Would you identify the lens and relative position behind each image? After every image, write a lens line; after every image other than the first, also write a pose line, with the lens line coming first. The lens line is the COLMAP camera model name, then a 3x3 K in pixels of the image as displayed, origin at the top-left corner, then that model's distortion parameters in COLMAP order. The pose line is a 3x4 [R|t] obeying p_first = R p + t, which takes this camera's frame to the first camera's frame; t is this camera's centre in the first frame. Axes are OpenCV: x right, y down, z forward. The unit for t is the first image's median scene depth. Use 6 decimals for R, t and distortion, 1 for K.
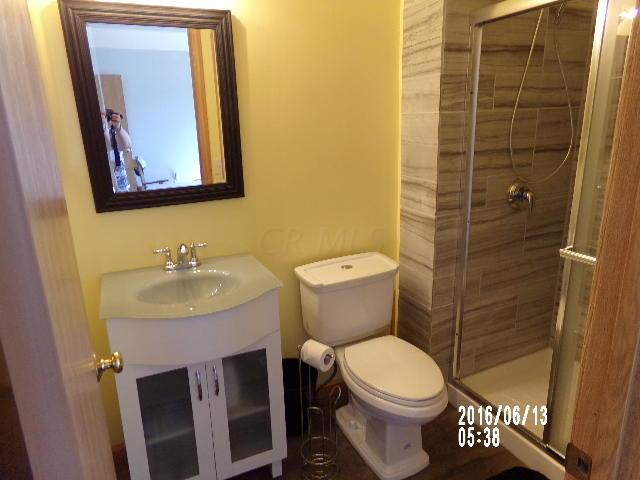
lens RADIAL K [[440.1, 0, 320.0], [0, 440.1, 240.0], [0, 0, 1]] dist [-0.104224, 0.193746]
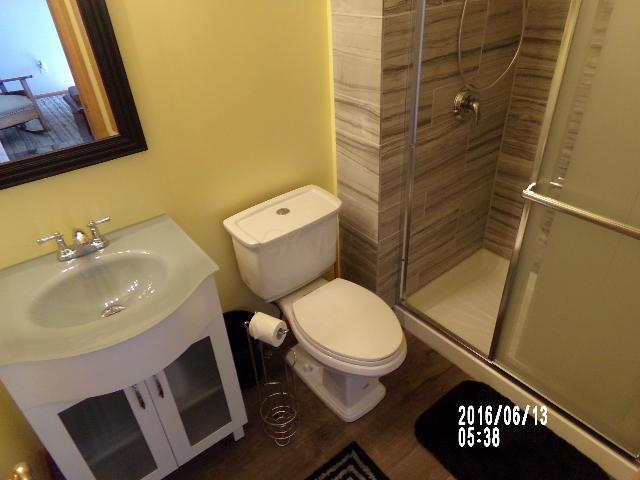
lens RADIAL K [[440.1, 0, 320.0], [0, 440.1, 240.0], [0, 0, 1]] dist [-0.104224, 0.193746]
pose [[0.975662, -0.138322, 0.170148, -0.024546], [0.083076, 0.951269, 0.296961, -0.140798], [-0.202933, -0.275598, 0.939608, 0.156954]]
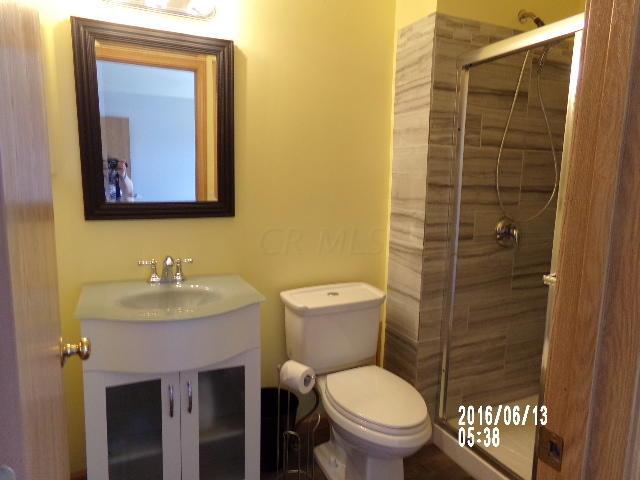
lens RADIAL K [[440.1, 0, 320.0], [0, 440.1, 240.0], [0, 0, 1]] dist [-0.104224, 0.193746]
pose [[0.998808, 0.048268, 0.007287, 0.018706], [-0.046933, 0.990588, -0.128583, 0.071193], [-0.013424, 0.128088, 0.991672, 0.001492]]
